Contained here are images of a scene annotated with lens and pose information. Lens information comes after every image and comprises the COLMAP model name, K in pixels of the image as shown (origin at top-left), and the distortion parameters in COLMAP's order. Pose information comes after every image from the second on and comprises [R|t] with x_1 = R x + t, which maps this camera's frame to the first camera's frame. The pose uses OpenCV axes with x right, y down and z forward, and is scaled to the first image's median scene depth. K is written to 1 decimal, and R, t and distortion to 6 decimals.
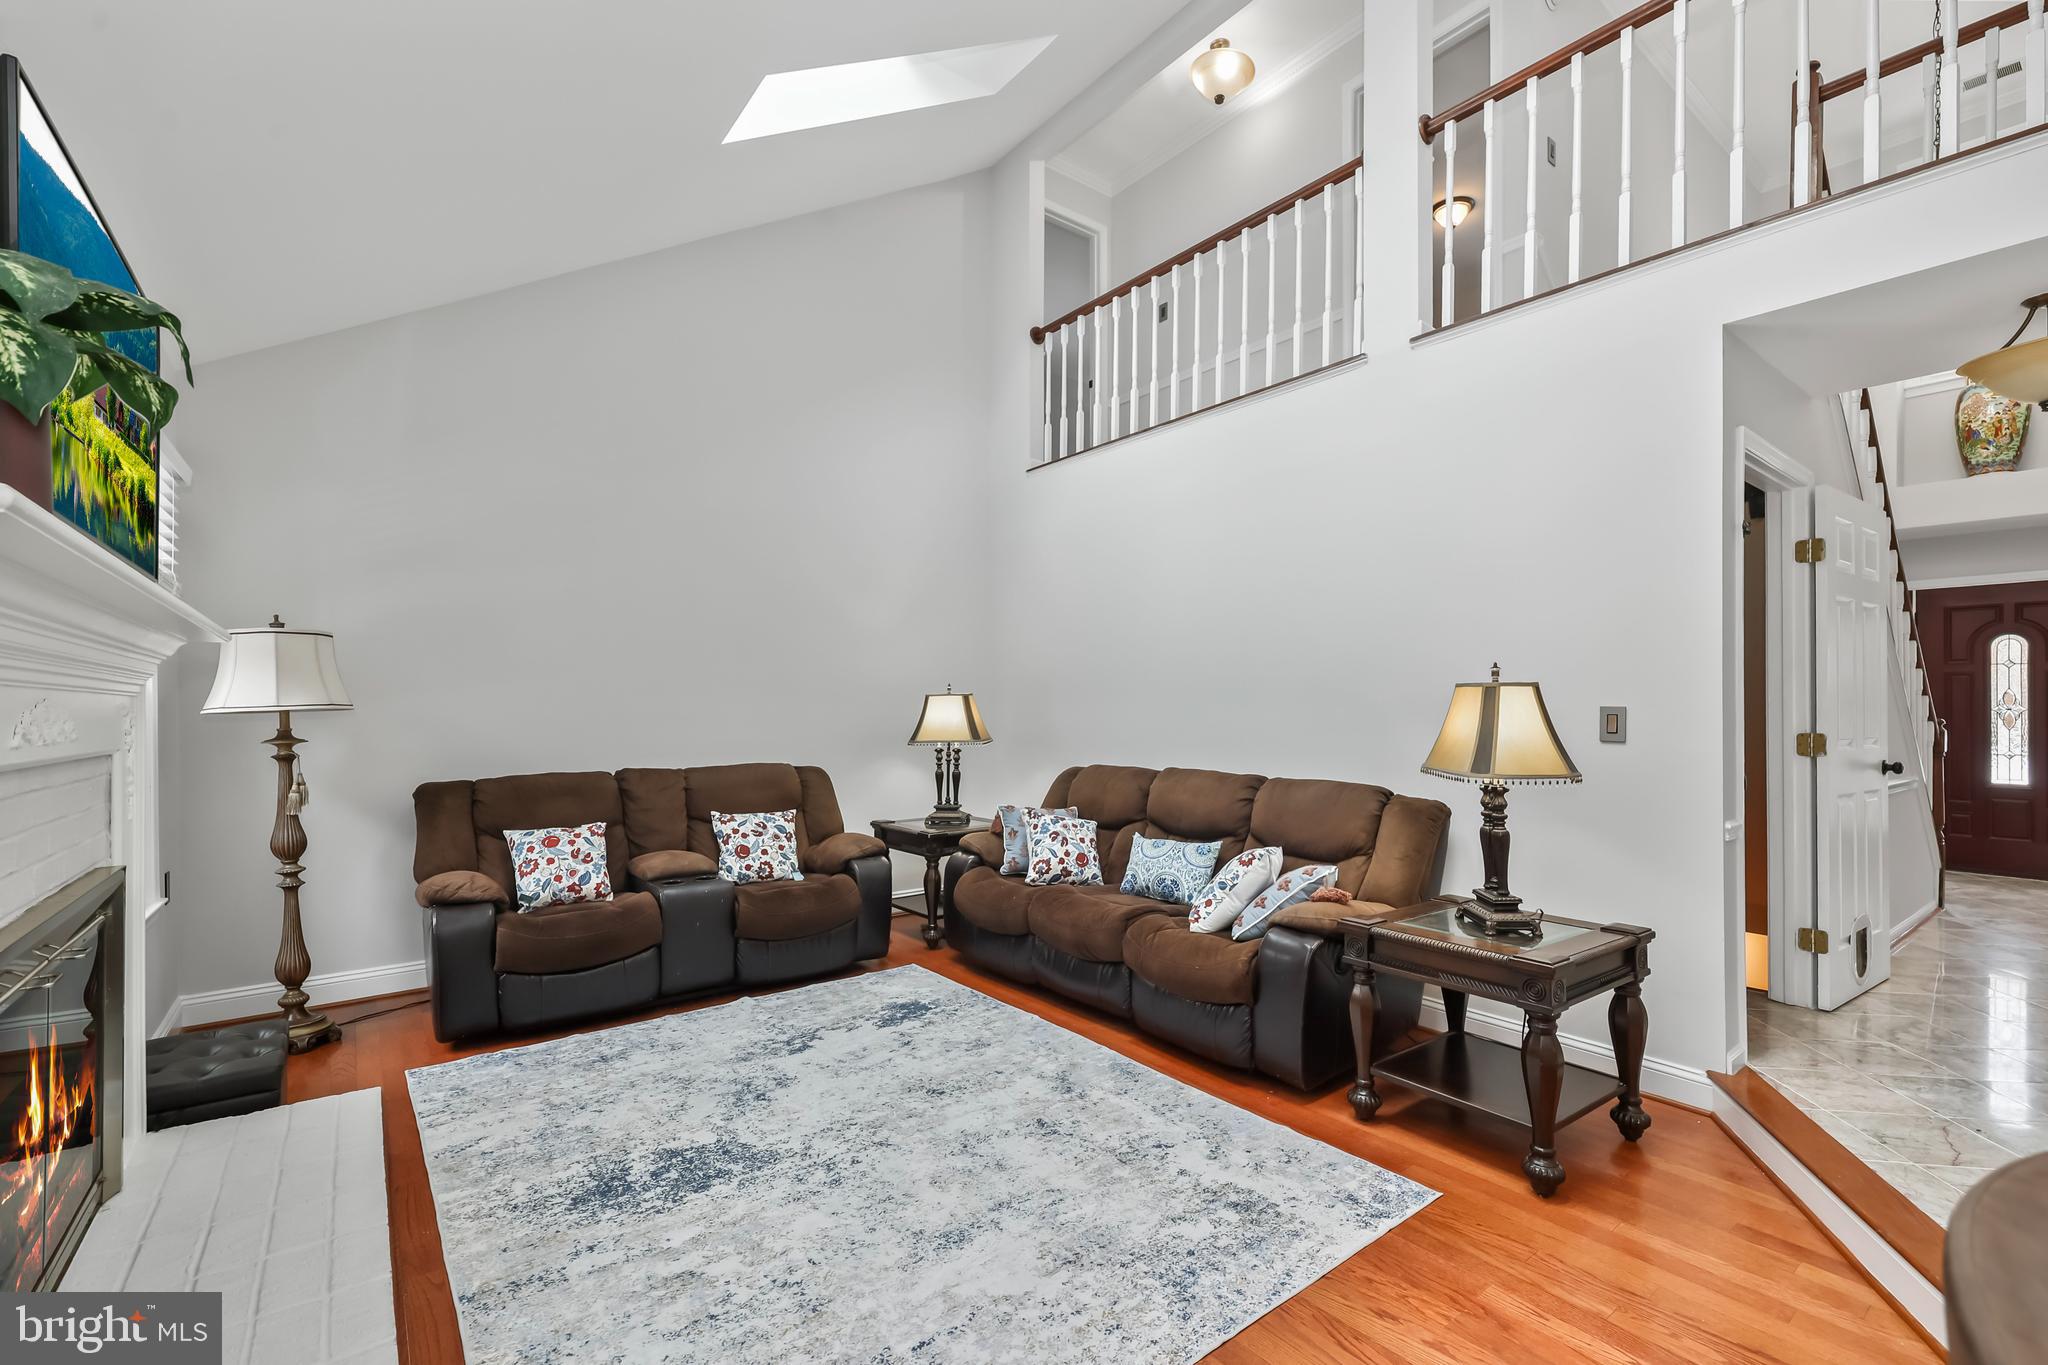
lens RADIAL K [[878.6, 0, 1040.8], [0, 878.6, 711.2], [0, 0, 1]] dist [-0.001896, -0.000439]
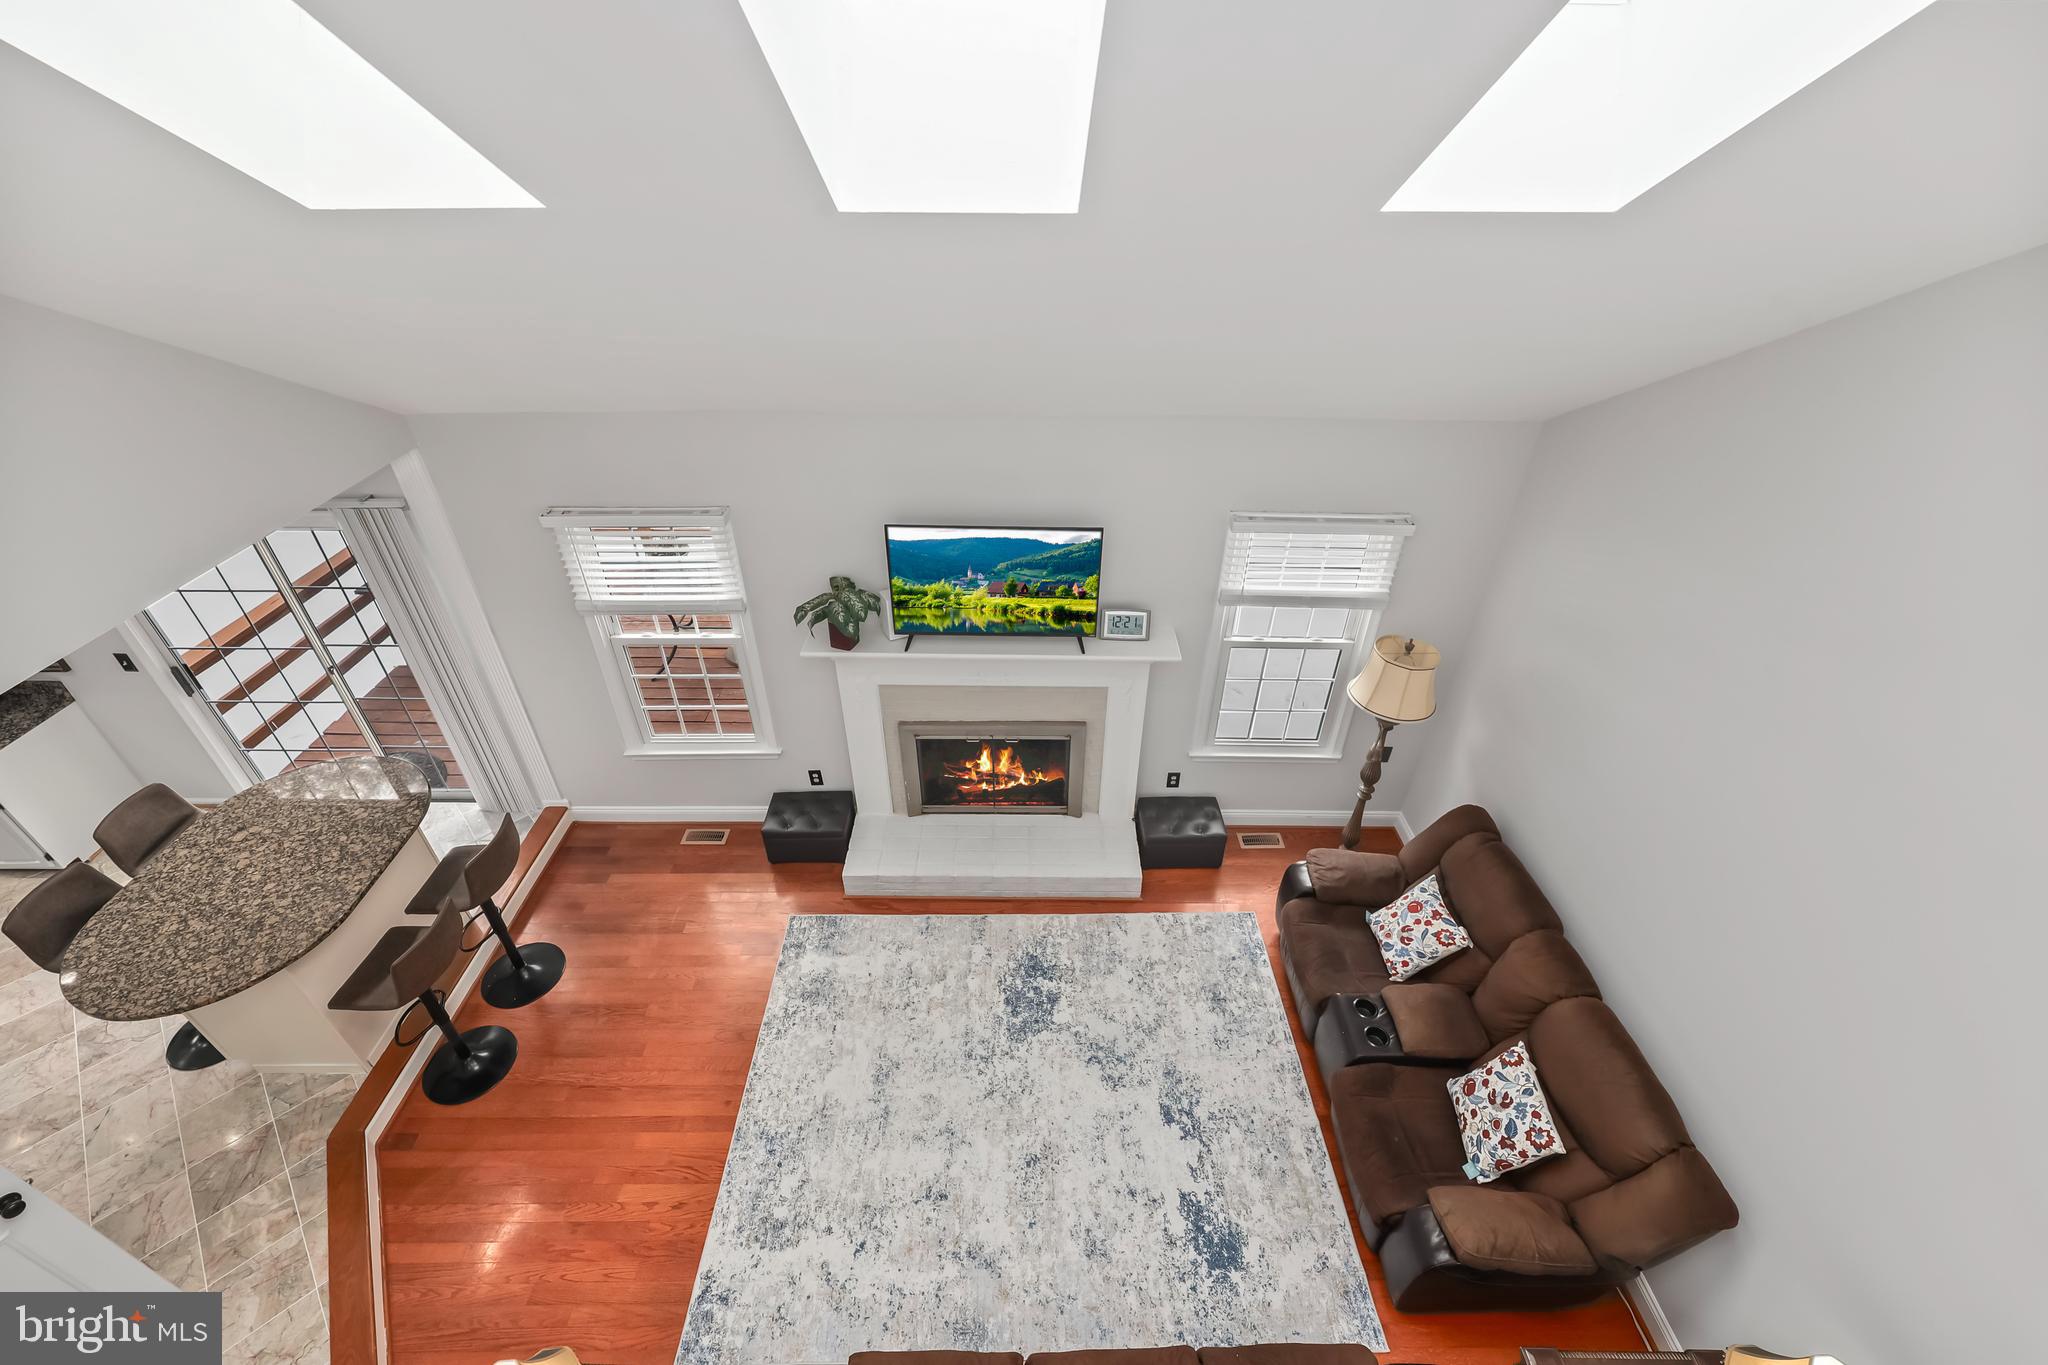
lens RADIAL K [[850.2, 0, 1033.0], [0, 850.2, 693.3], [0, 0, 1]] dist [-0.000546, 0.000087]
pose [[-0.616050, 0.465285, -0.635604, 0.384256], [-0.005011, 0.804572, 0.593834, -0.940867], [0.787691, 0.369017, -0.493325, 1.431599]]
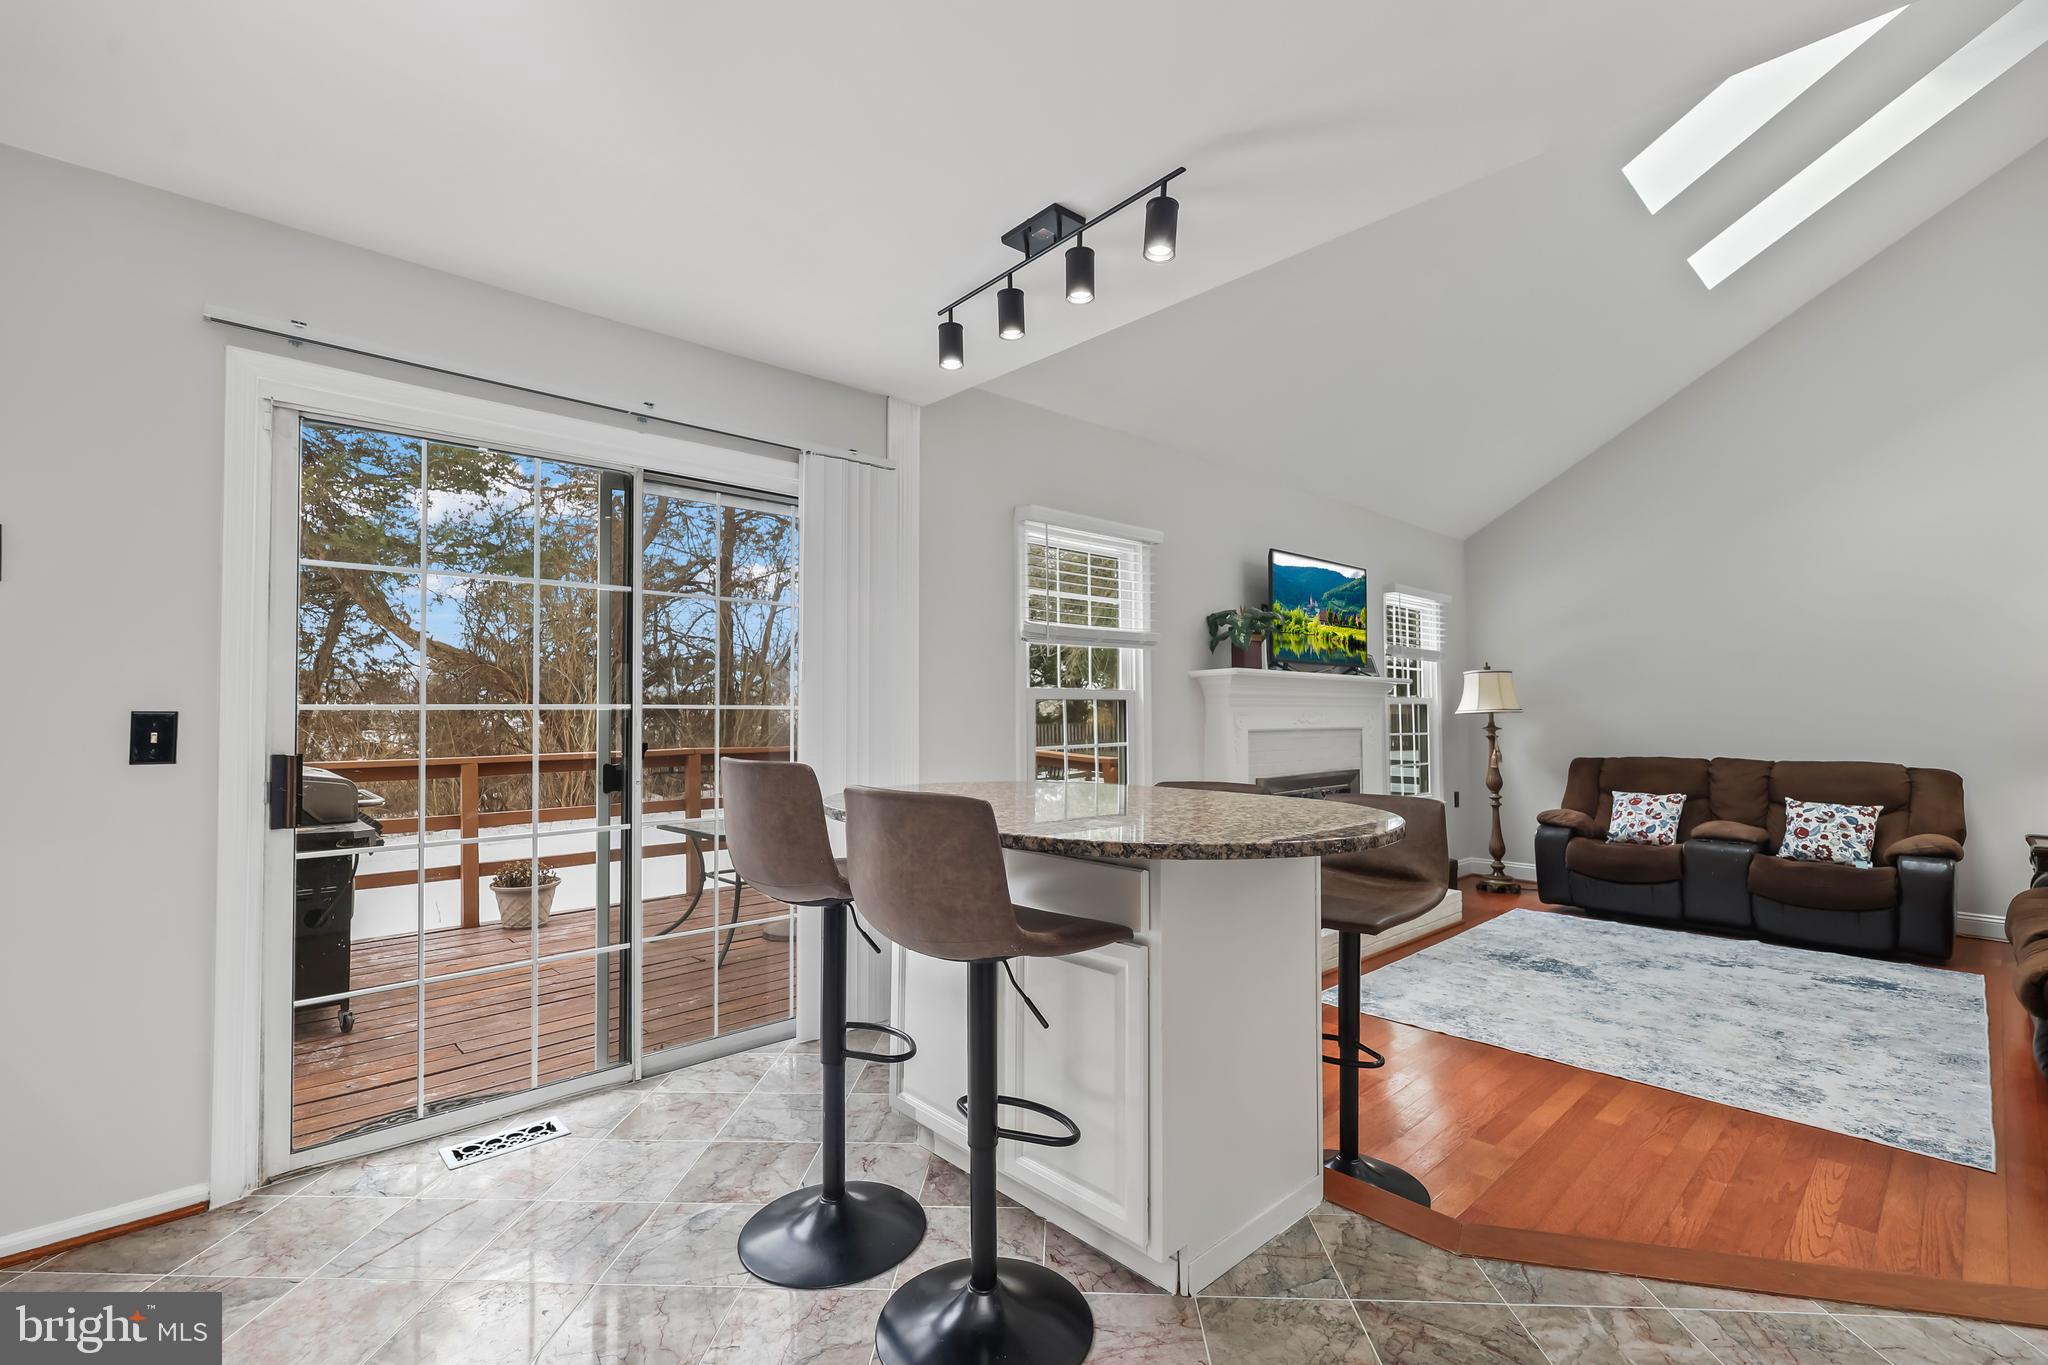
lens RADIAL K [[923.6, 0, 1030.1], [0, 923.6, 690.7], [0, 0, 1]] dist [0.002053, 0.000603]
pose [[0.096570, -0.021919, -0.995085, 1.209532], [-0.001197, 0.999754, -0.022138, -0.001388], [0.995325, 0.003329, 0.096520, -0.214469]]
